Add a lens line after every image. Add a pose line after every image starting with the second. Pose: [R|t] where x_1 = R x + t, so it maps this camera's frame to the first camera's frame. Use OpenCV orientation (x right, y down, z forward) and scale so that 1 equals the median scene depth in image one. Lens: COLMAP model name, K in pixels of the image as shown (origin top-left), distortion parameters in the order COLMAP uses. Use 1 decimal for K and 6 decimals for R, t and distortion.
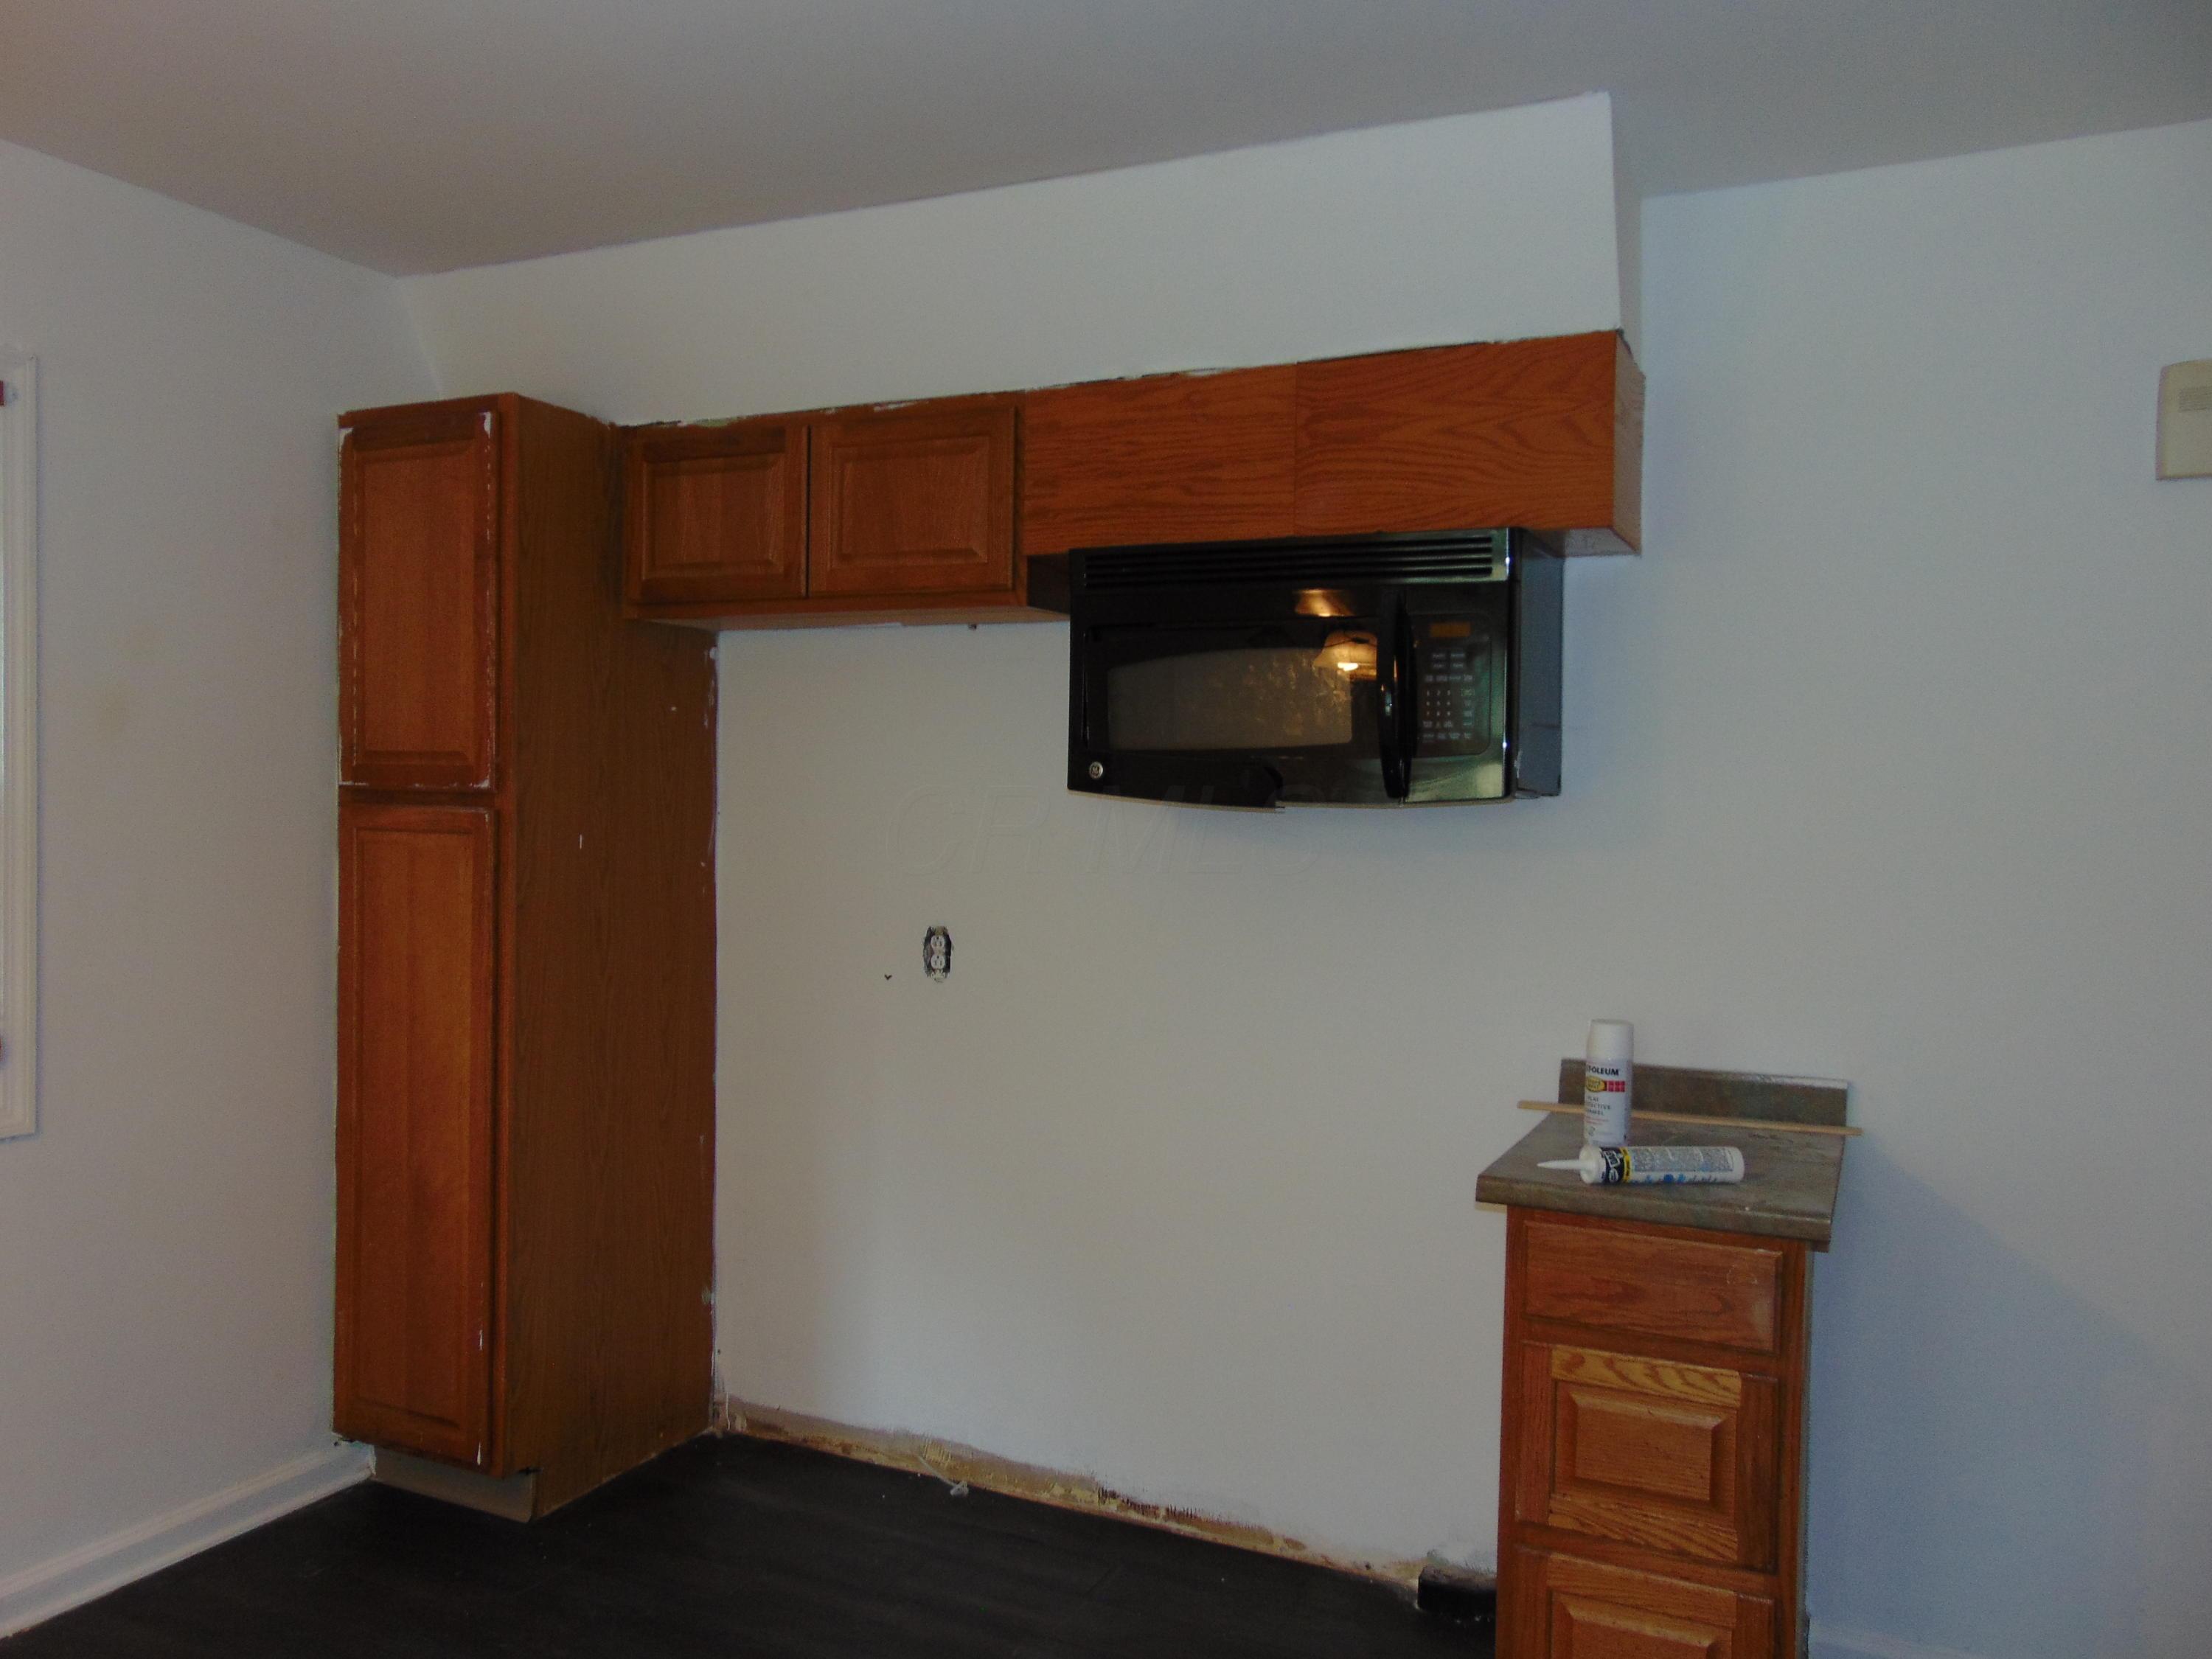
lens RADIAL K [[1664.2, 0, 1107.2], [0, 1664.2, 841.6], [0, 0, 1]] dist [-0.029062, 0.054602]
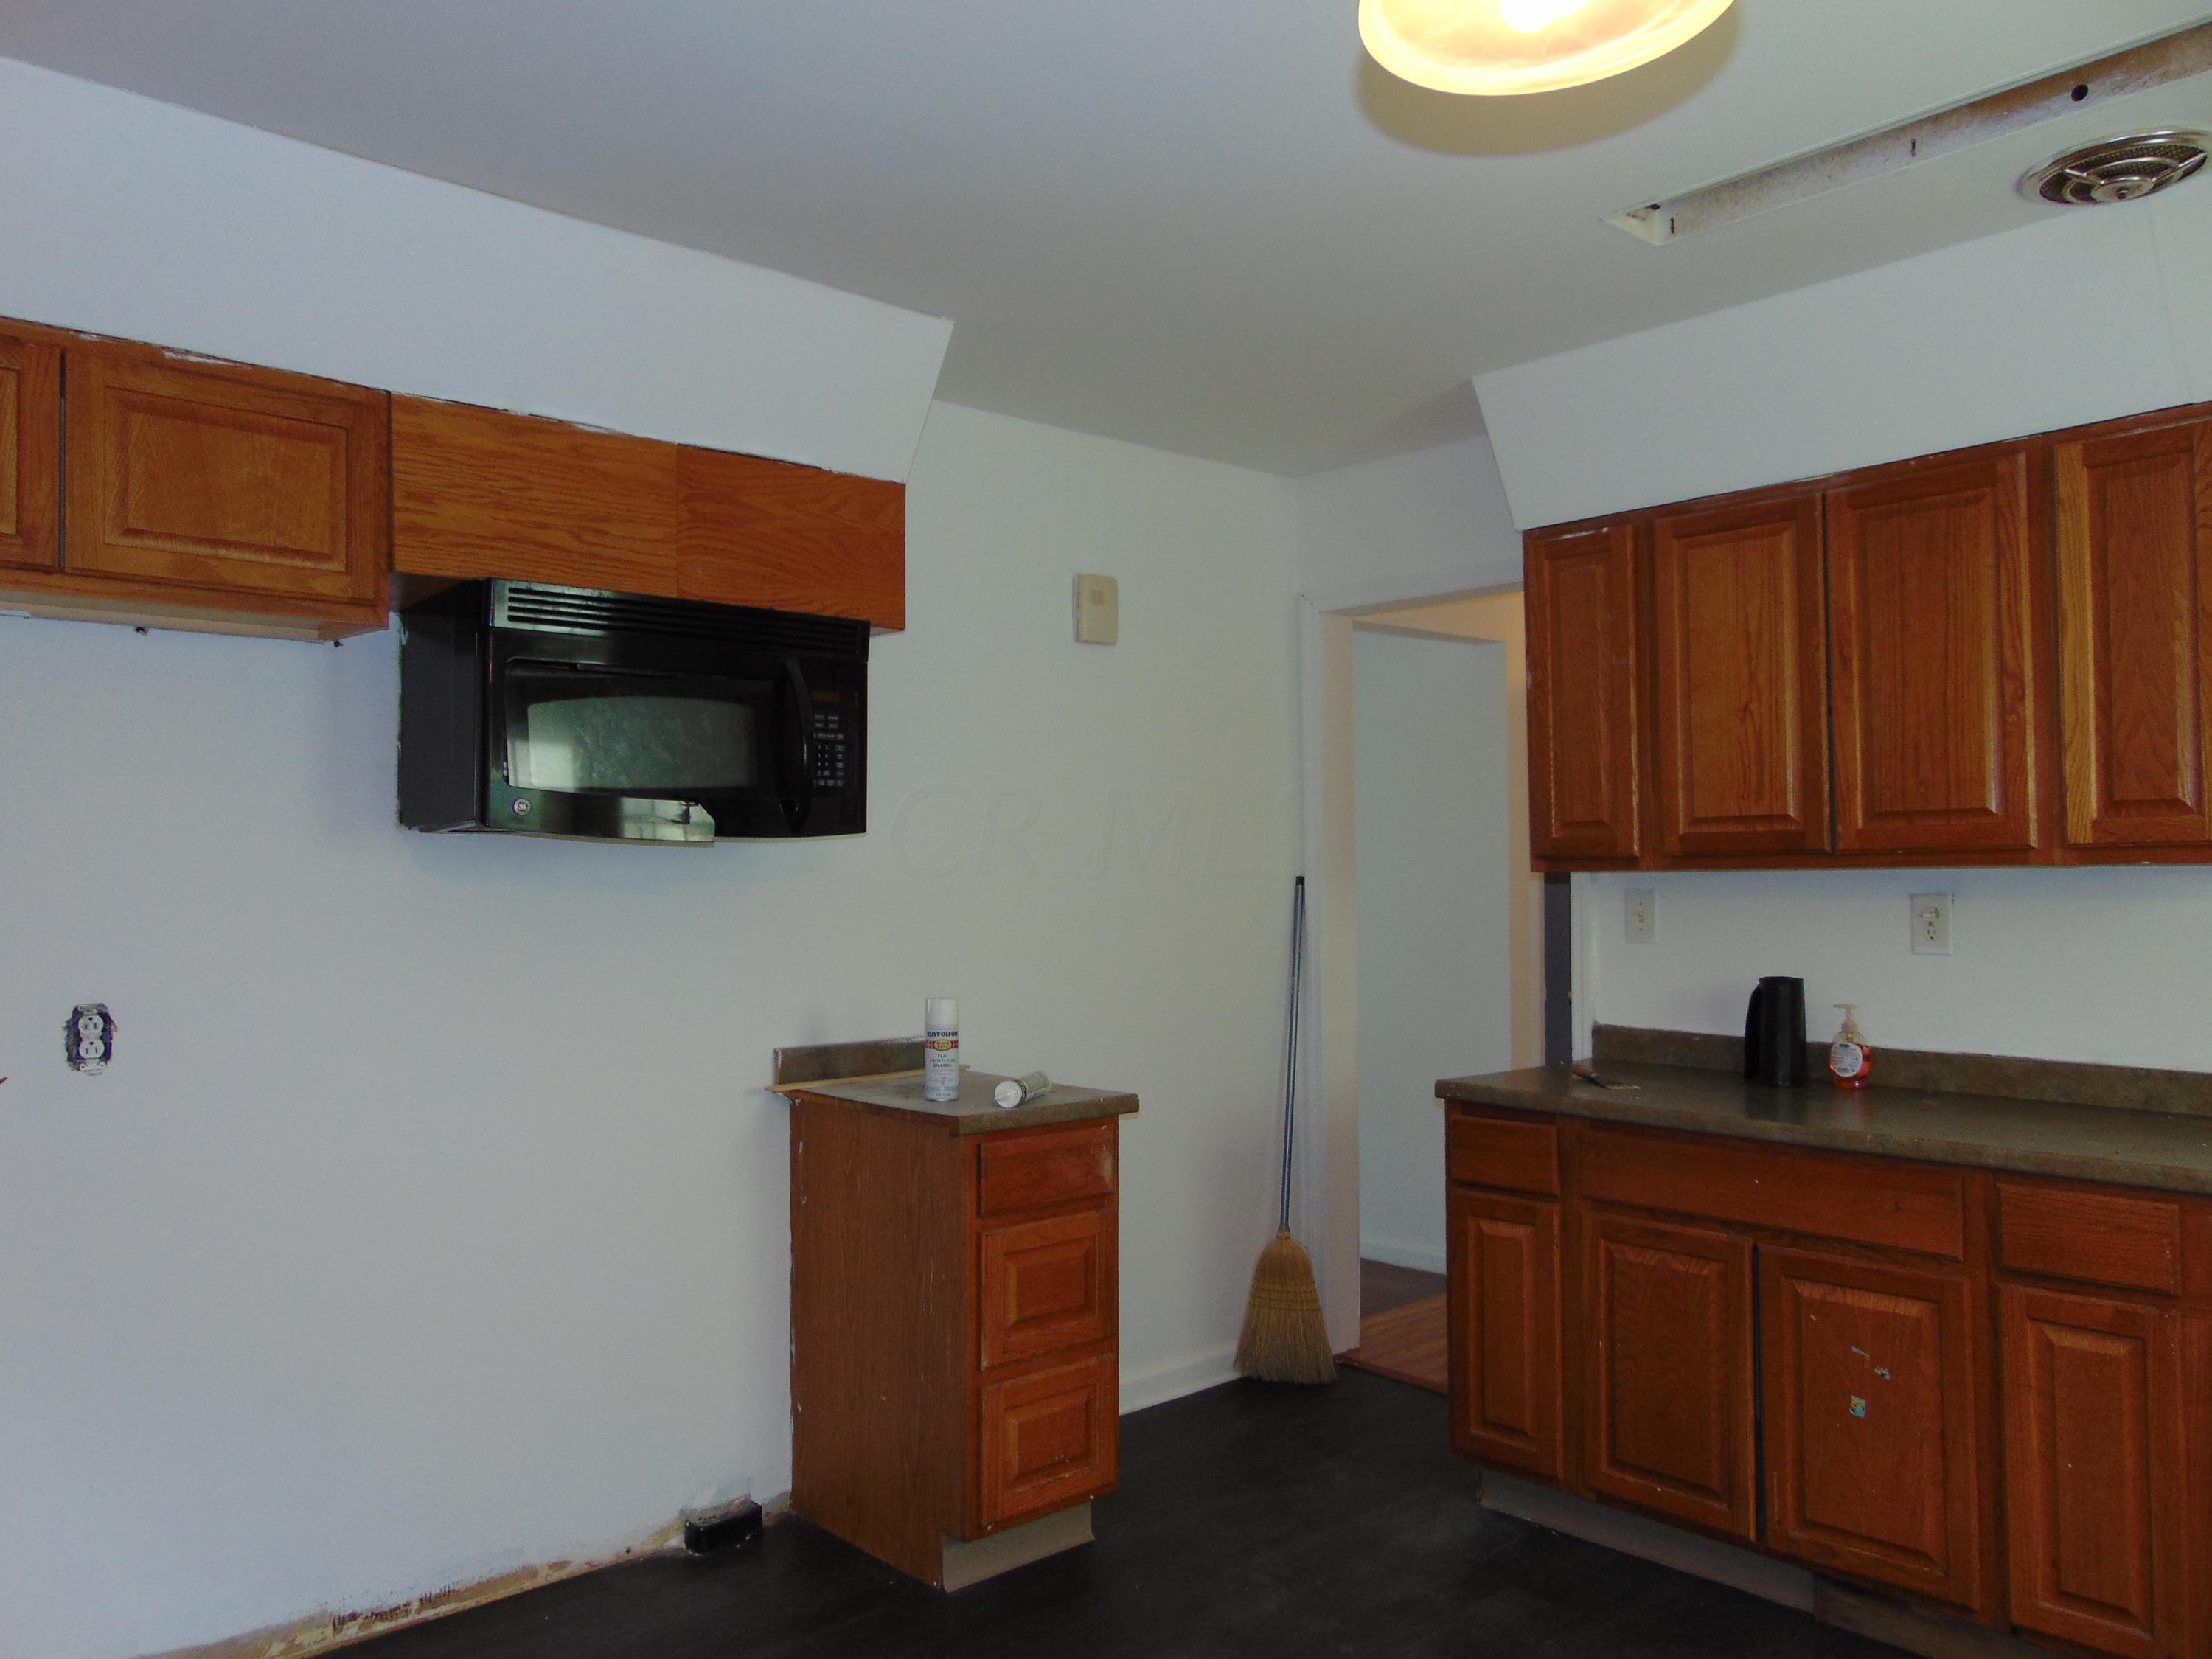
lens RADIAL K [[1664.2, 0, 1107.2], [0, 1664.2, 841.6], [0, 0, 1]] dist [-0.029062, 0.054602]
pose [[0.381466, -0.003342, 0.924377, -0.749510], [0.038905, 0.999165, -0.012443, 0.003192], [-0.923564, 0.040709, 0.381277, 0.297651]]
